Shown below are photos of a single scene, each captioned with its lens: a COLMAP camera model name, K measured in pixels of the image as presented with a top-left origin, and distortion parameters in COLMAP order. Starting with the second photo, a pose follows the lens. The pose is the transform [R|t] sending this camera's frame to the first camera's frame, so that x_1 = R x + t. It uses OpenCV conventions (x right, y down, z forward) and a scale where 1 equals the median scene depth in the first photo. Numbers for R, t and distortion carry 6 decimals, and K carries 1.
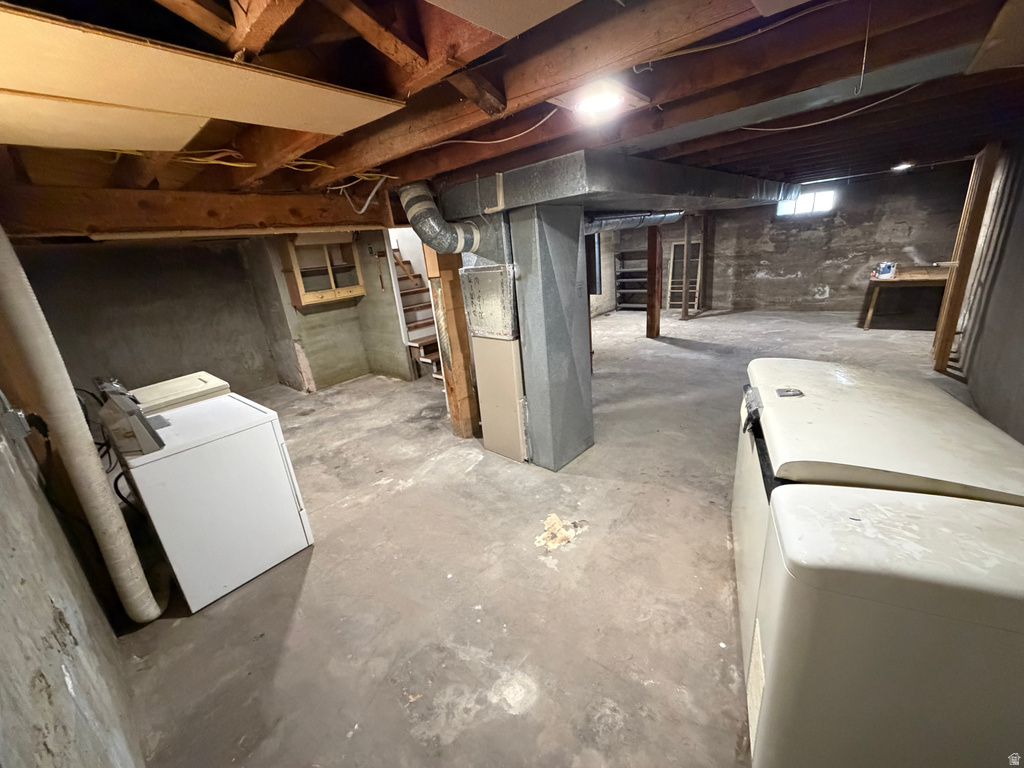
lens RADIAL K [[407.2, 0, 509.1], [0, 407.2, 384.1], [0, 0, 1]] dist [-0.001805, -0.000353]
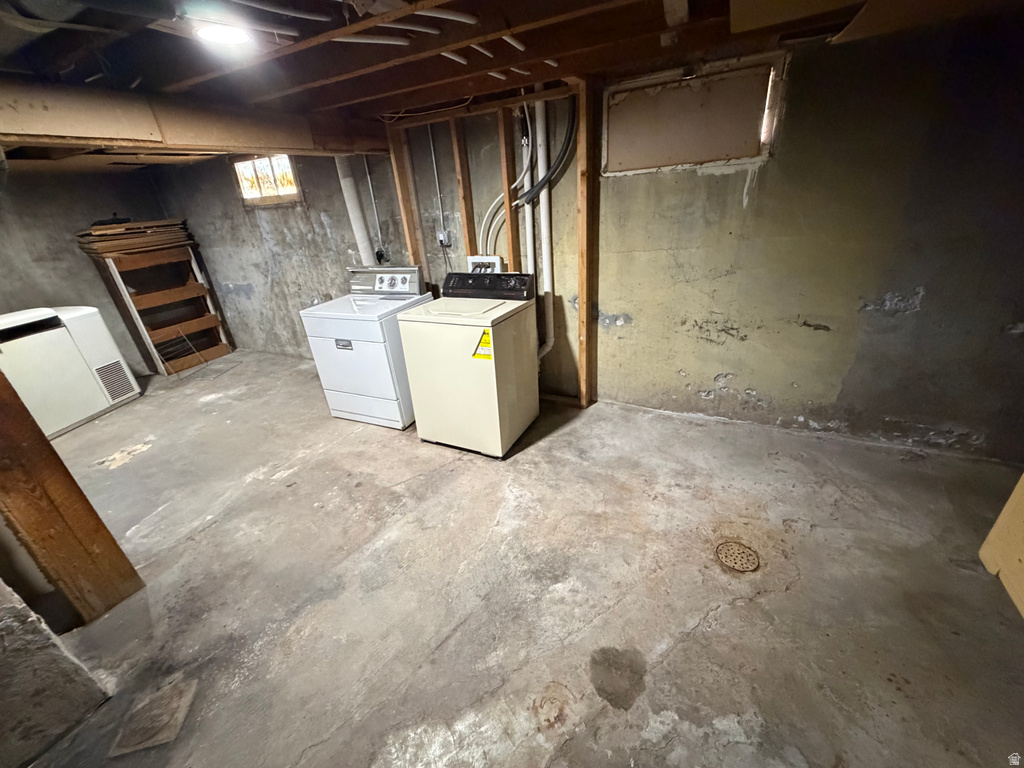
lens RADIAL K [[407.2, 0, 509.1], [0, 407.2, 384.1], [0, 0, 1]] dist [-0.001805, -0.000353]
pose [[-0.950363, 0.263095, -0.166103, -0.664862], [0.074648, 0.711057, 0.699160, -0.448562], [0.302055, 0.652057, -0.695403, 1.616471]]
